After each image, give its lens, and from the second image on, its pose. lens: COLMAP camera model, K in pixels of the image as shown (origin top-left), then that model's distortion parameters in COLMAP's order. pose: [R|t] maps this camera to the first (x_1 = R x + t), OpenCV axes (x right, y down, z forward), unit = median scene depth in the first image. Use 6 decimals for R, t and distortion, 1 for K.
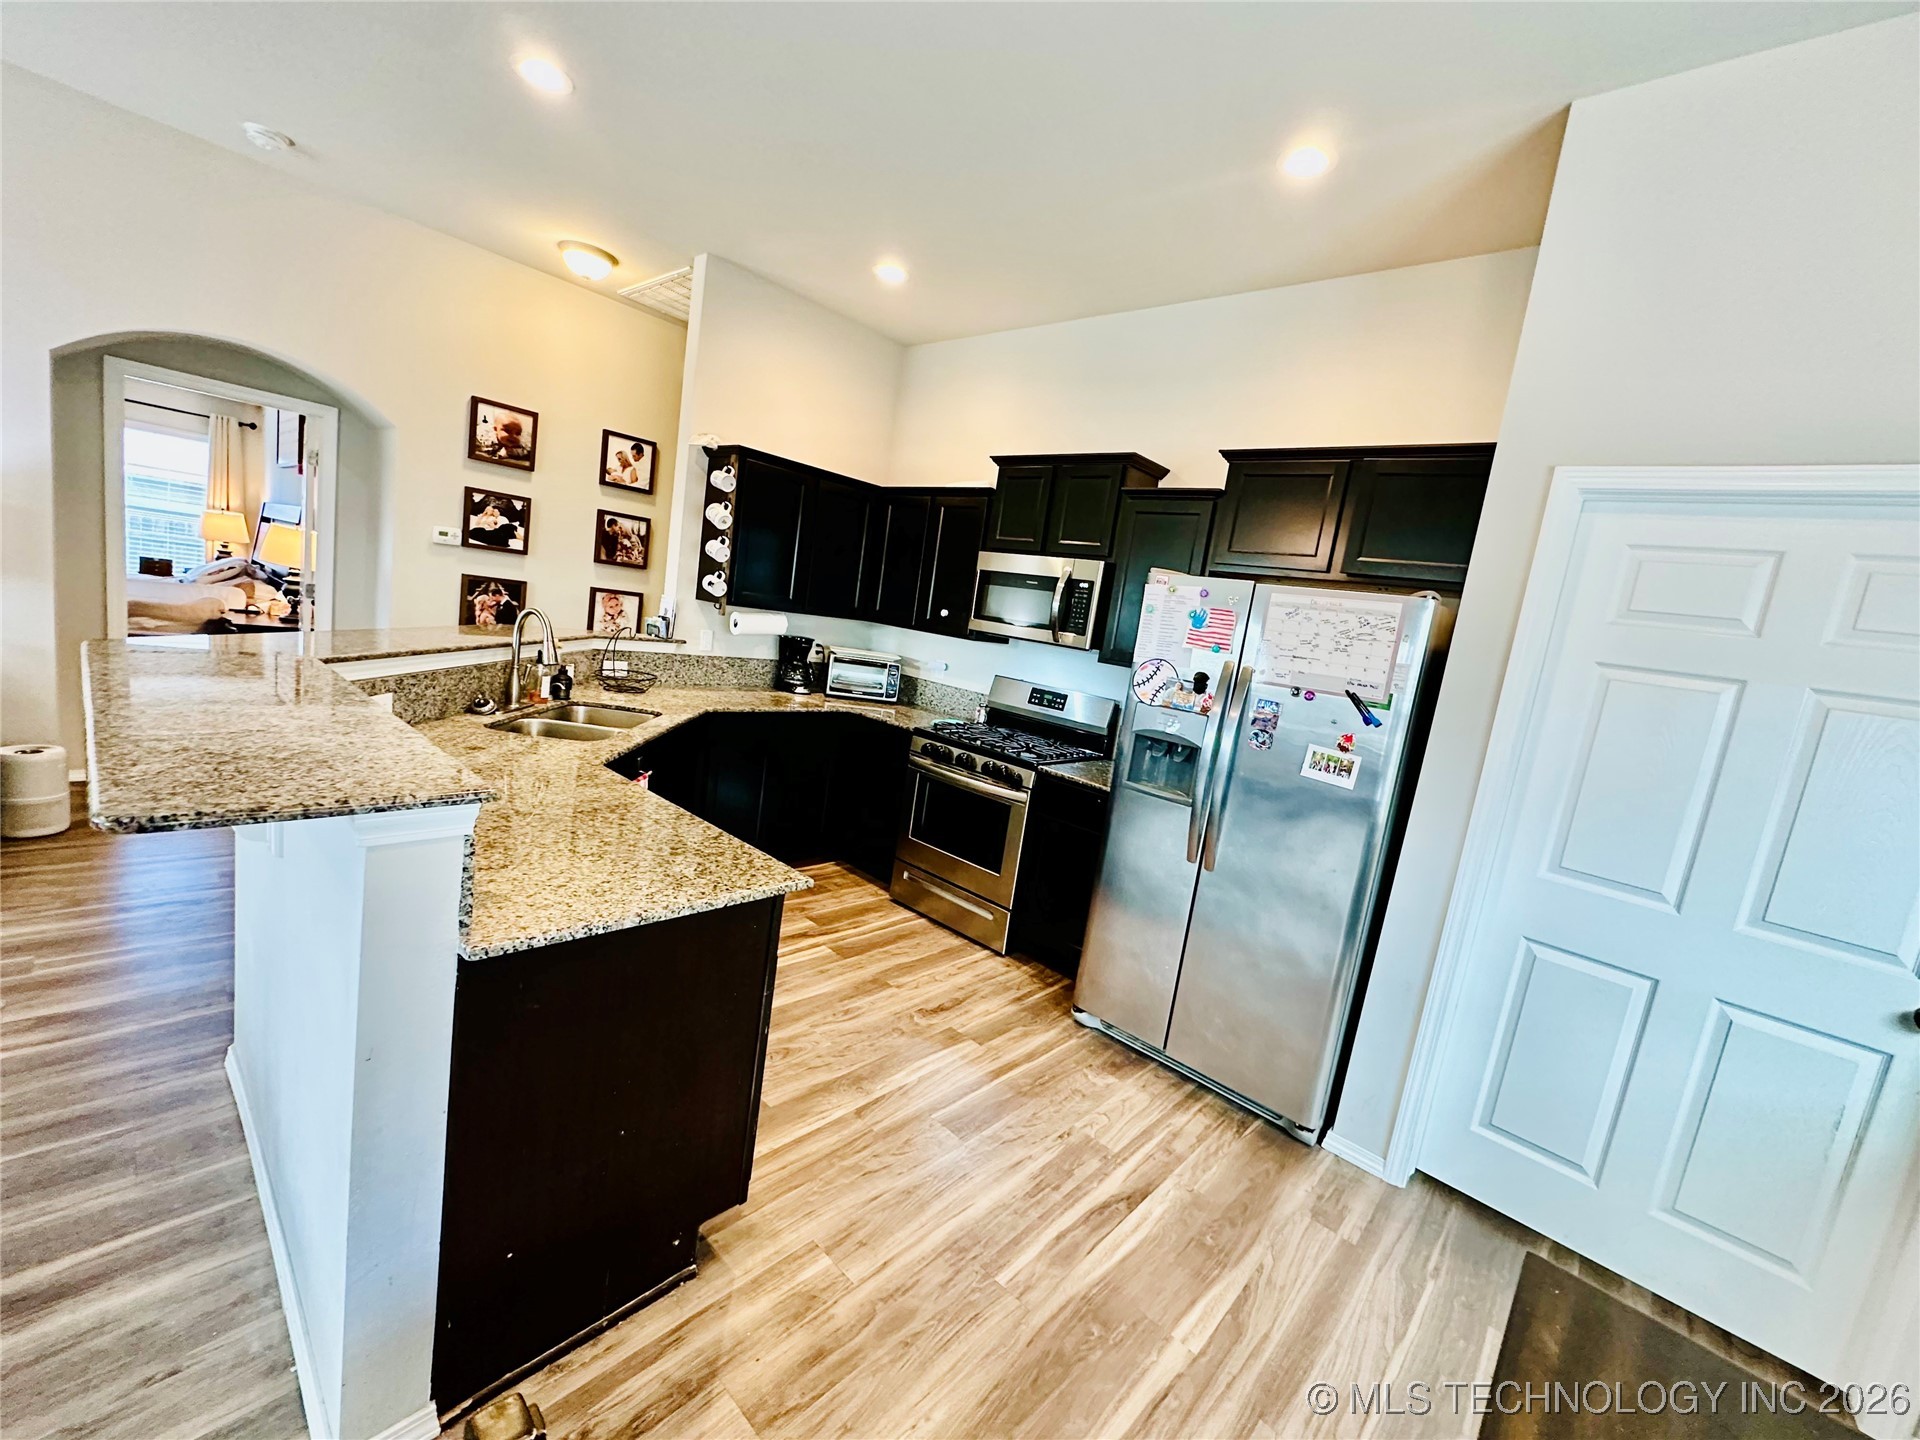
lens RADIAL K [[765.0, 0, 960.0], [0, 765.0, 720.0], [0, 0, 1]] dist [-0.002107, 0.000457]
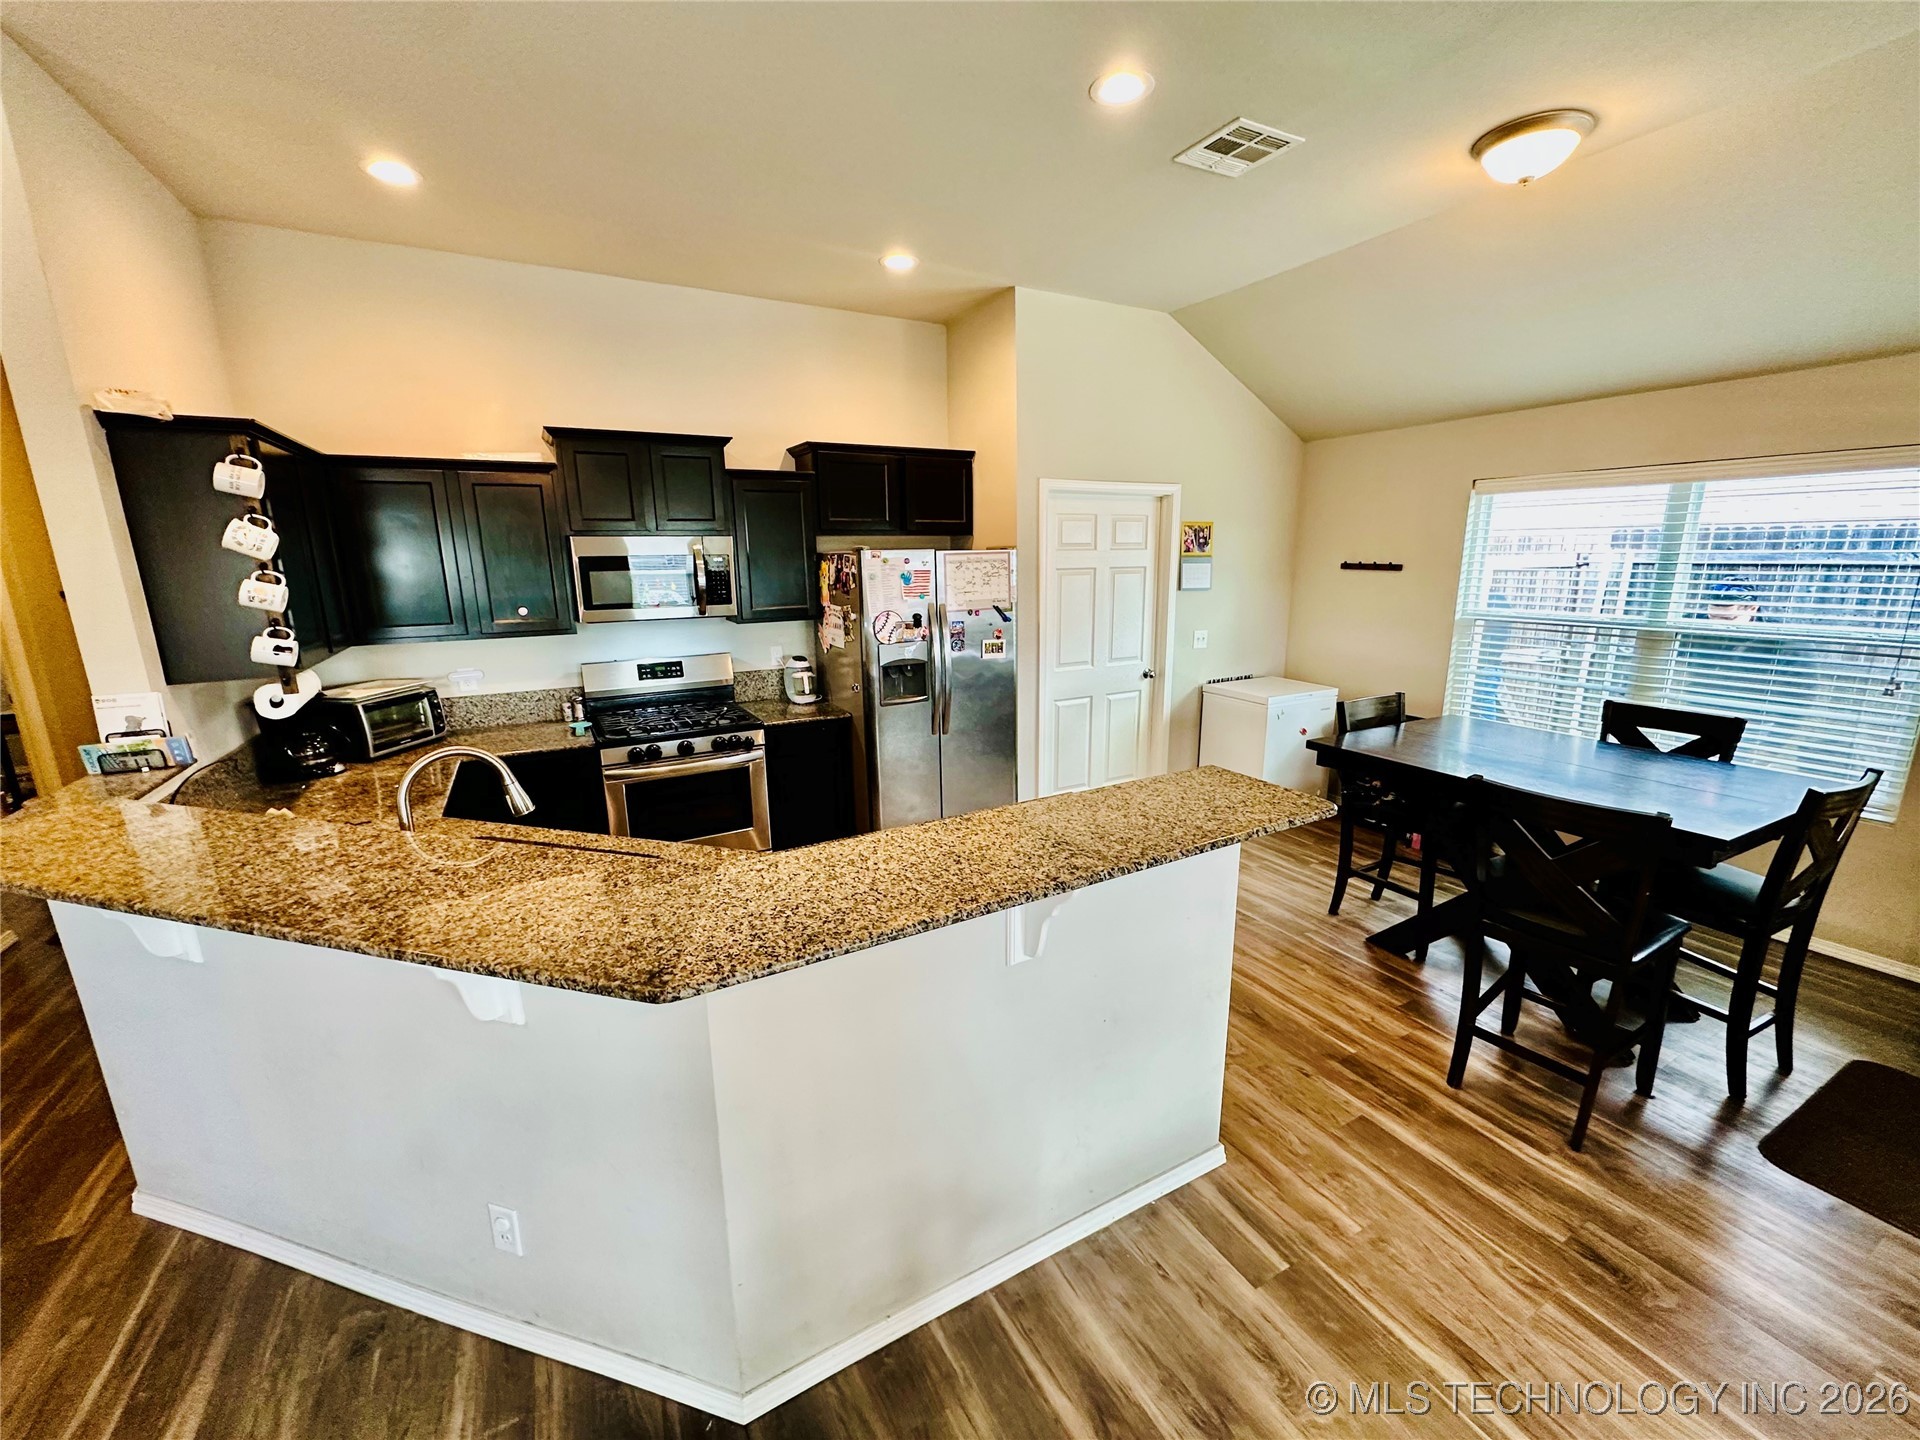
lens RADIAL K [[765.0, 0, 960.0], [0, 765.0, 720.0], [0, 0, 1]] dist [-0.002107, 0.000457]
pose [[0.321327, -0.348555, 0.880487, -0.723203], [0.193132, 0.934375, 0.299406, -0.206377], [-0.927065, 0.073843, 0.367557, 0.263958]]
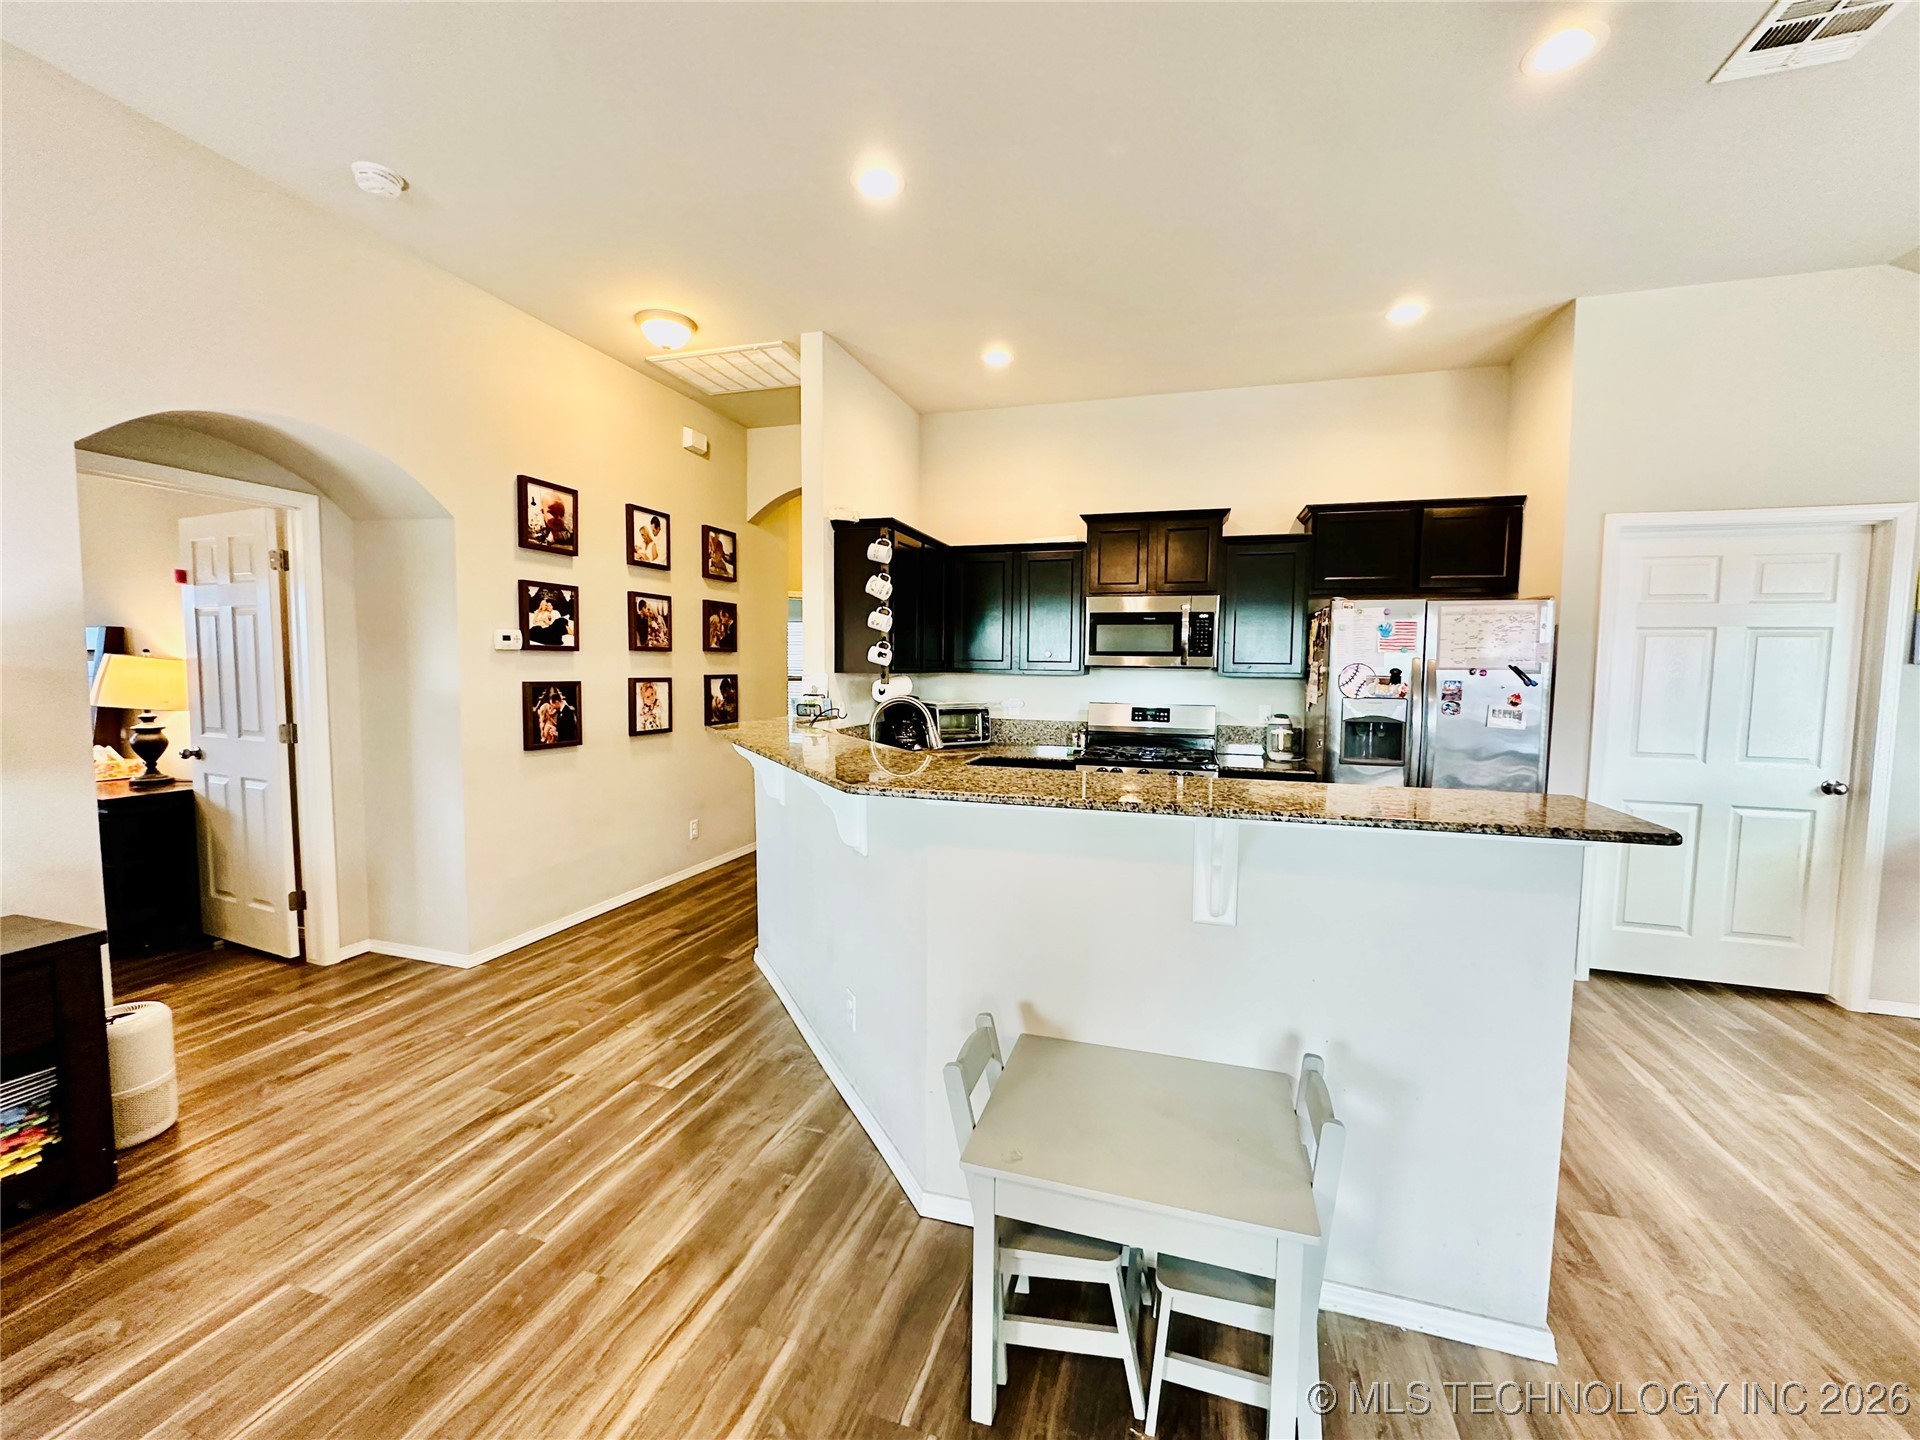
lens RADIAL K [[766.3, 0, 963.4], [0, 766.3, 719.3], [0, 0, 1]] dist [-0.000352, 0.000391]
pose [[0.898225, -0.161680, 0.408720, -0.661374], [0.177037, 0.984204, 0.000261, -0.075688], [-0.402306, 0.072124, 0.912660, 0.040449]]
